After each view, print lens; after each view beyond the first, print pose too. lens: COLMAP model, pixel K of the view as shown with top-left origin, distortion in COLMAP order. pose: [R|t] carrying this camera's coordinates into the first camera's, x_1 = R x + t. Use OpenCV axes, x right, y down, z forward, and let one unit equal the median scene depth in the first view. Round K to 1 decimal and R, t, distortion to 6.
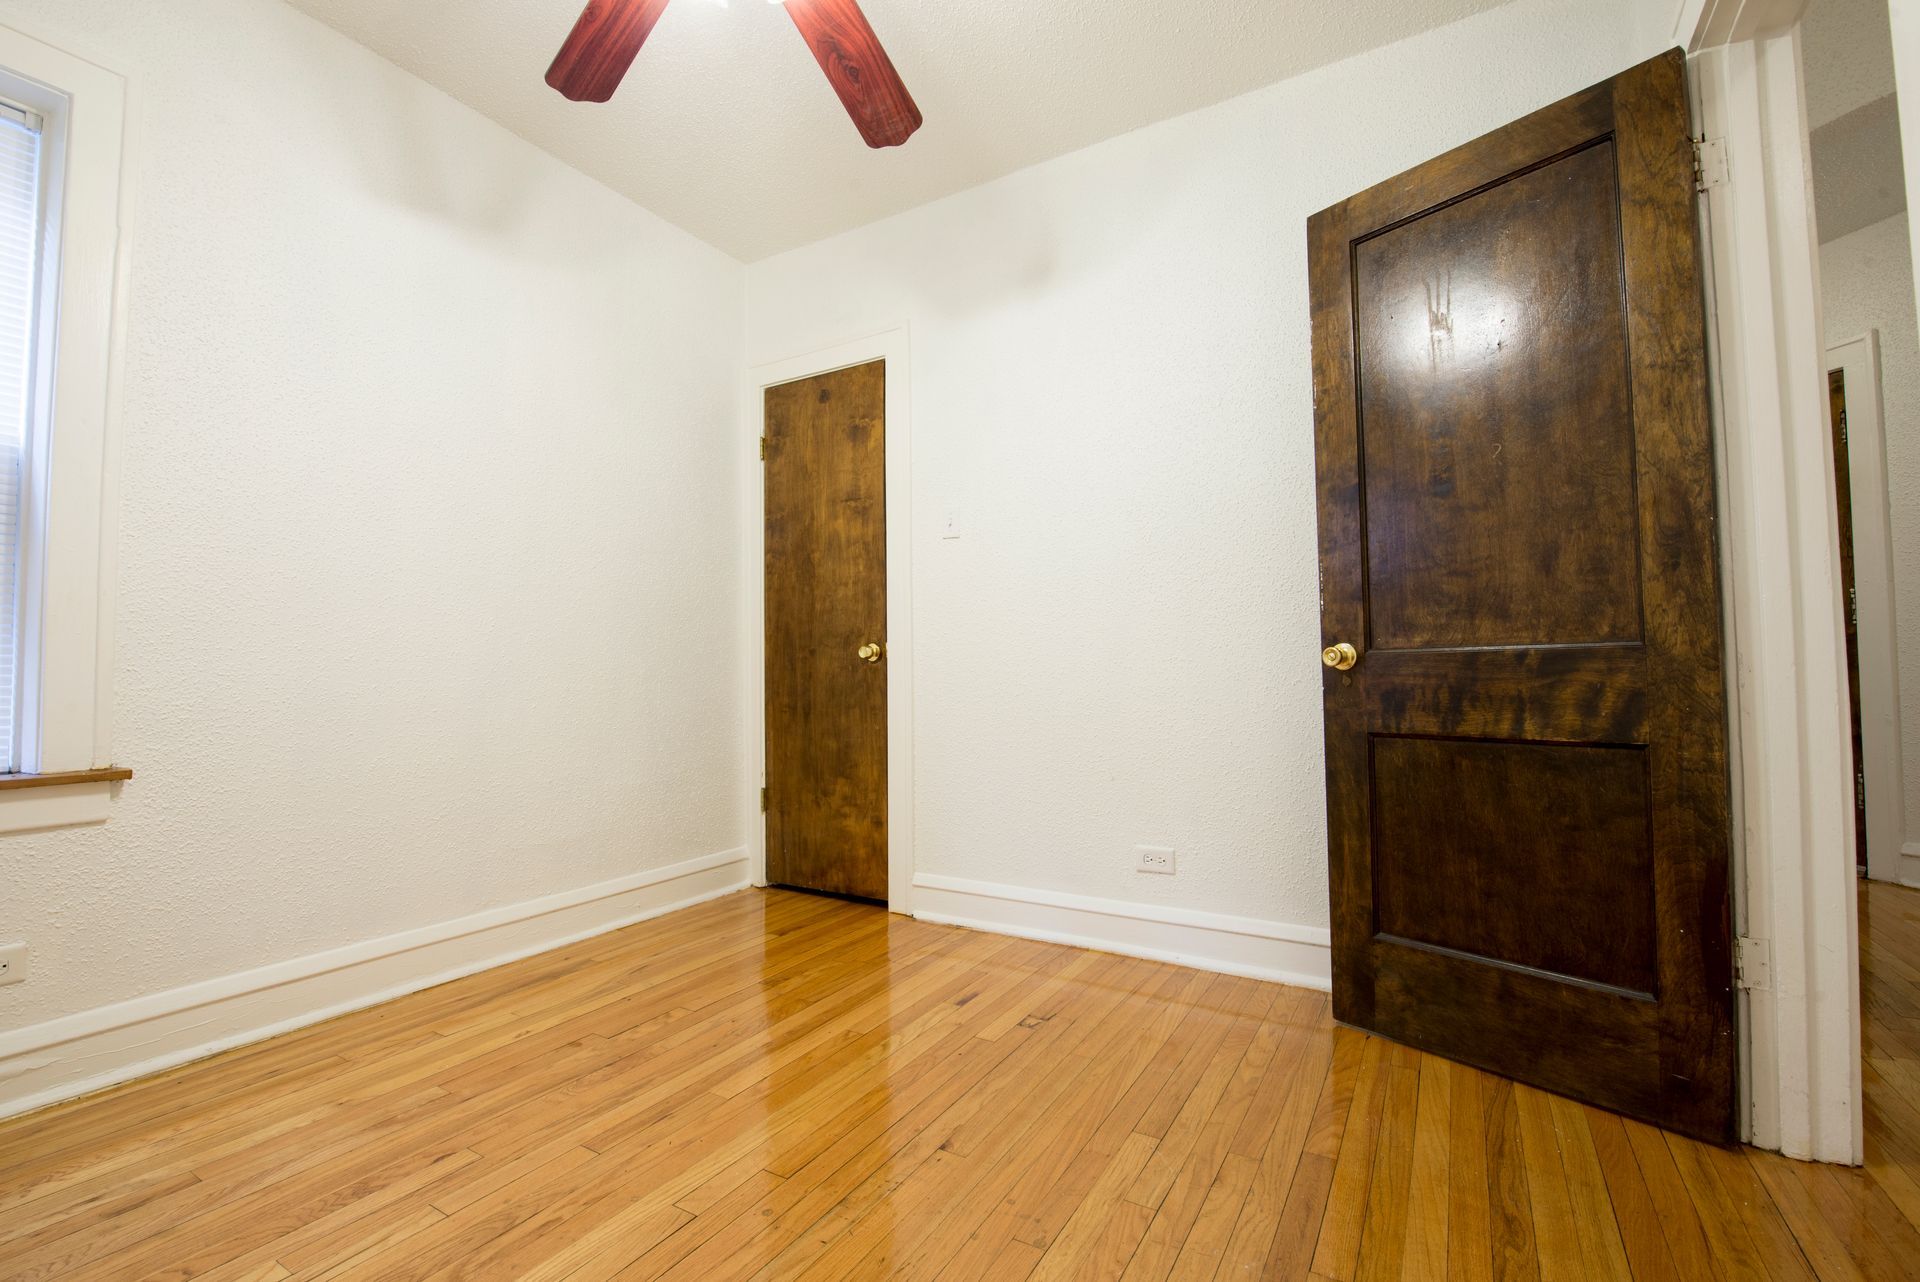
lens RADIAL K [[783.2, 0, 960.0], [0, 783.2, 641.0], [0, 0, 1]] dist [-0.009774, -0.000080]
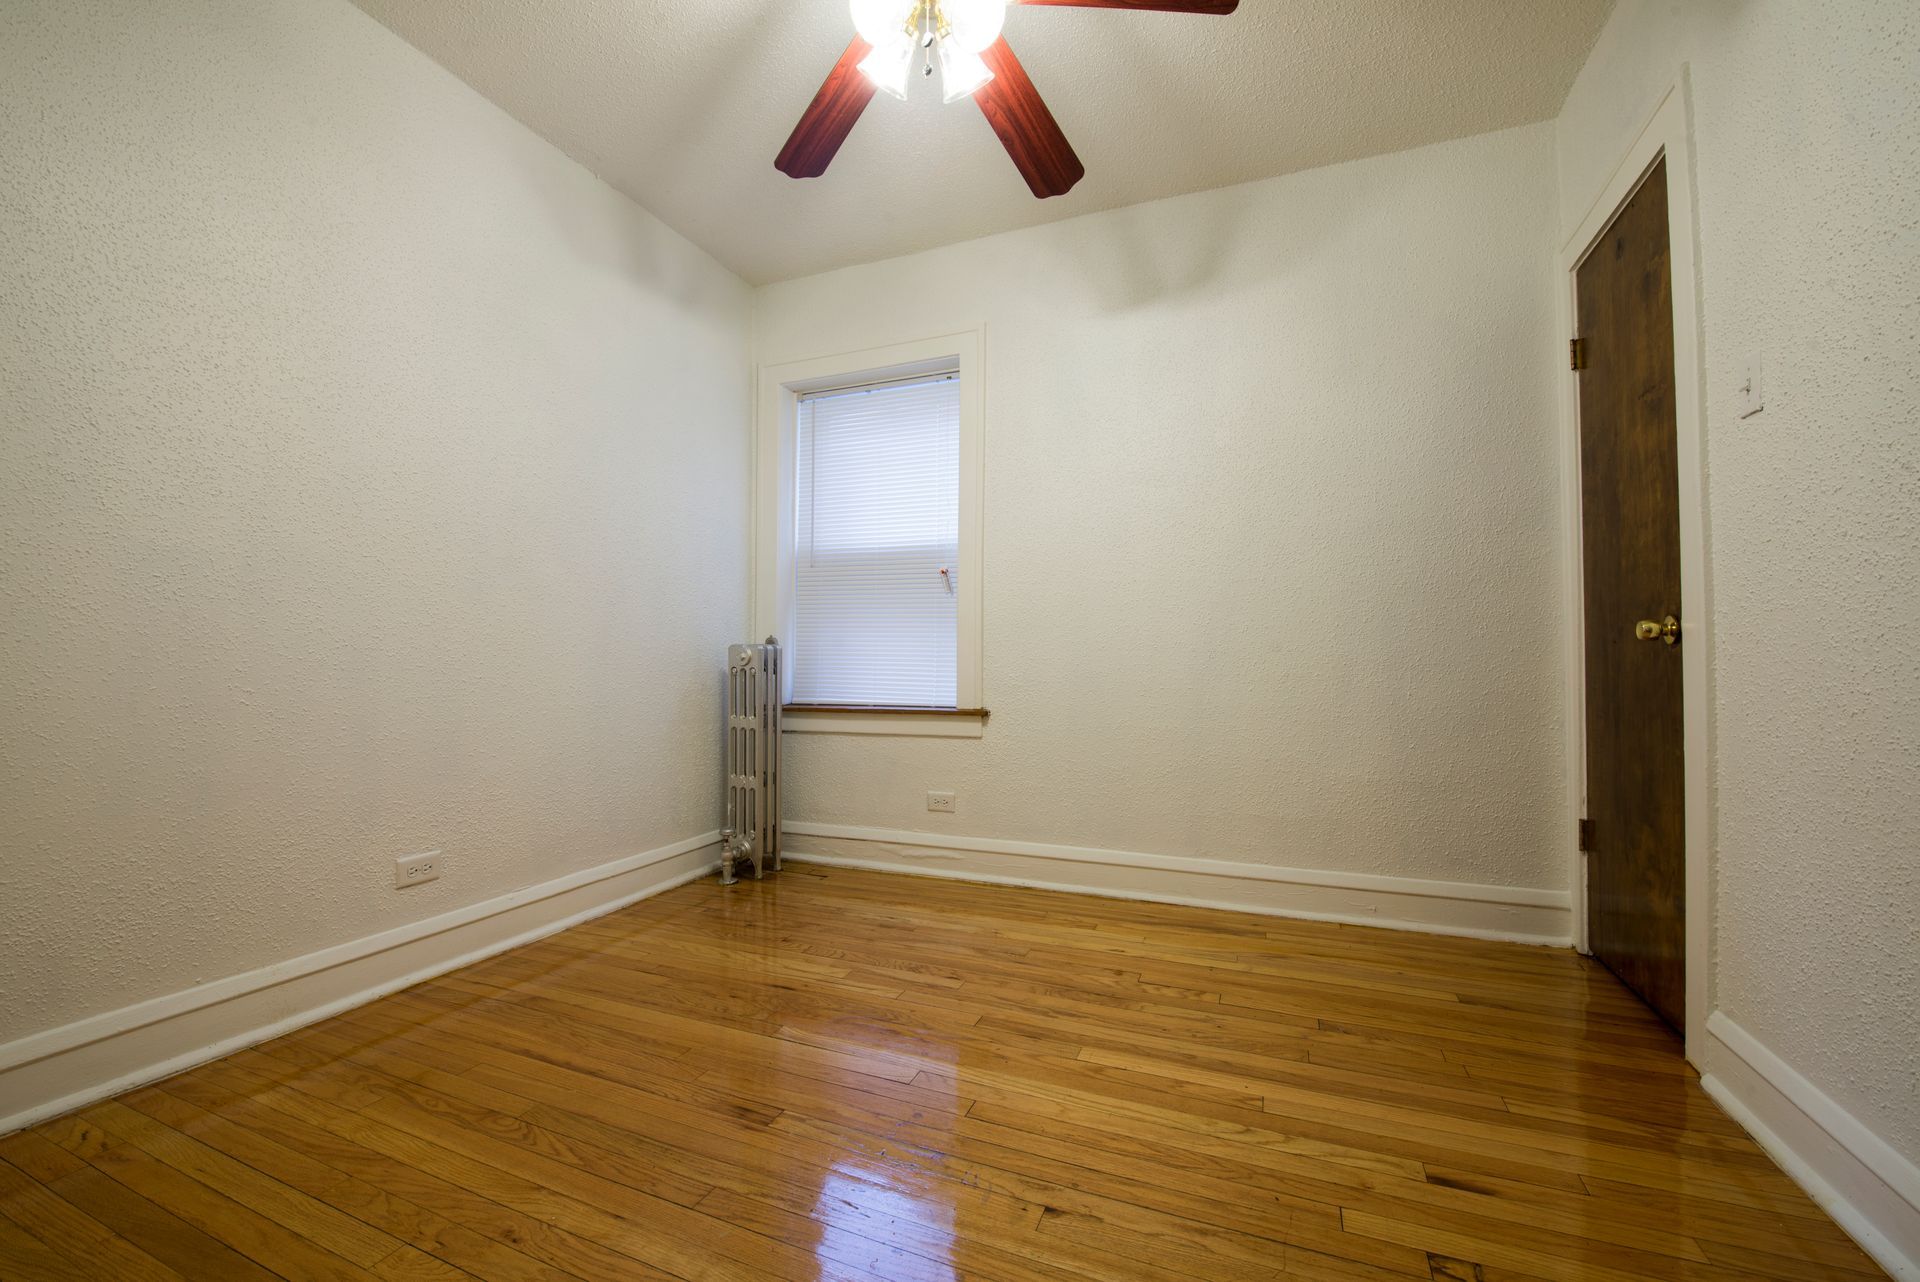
lens RADIAL K [[757.6, 0, 988.8], [0, 757.6, 641.6], [0, 0, 1]] dist [-0.001049, -0.005539]
pose [[0.198183, -0.013836, -0.980067, 0.536213], [0.035669, 0.999340, -0.006895, 0.012545], [0.979516, -0.033592, 0.198545, 0.526893]]
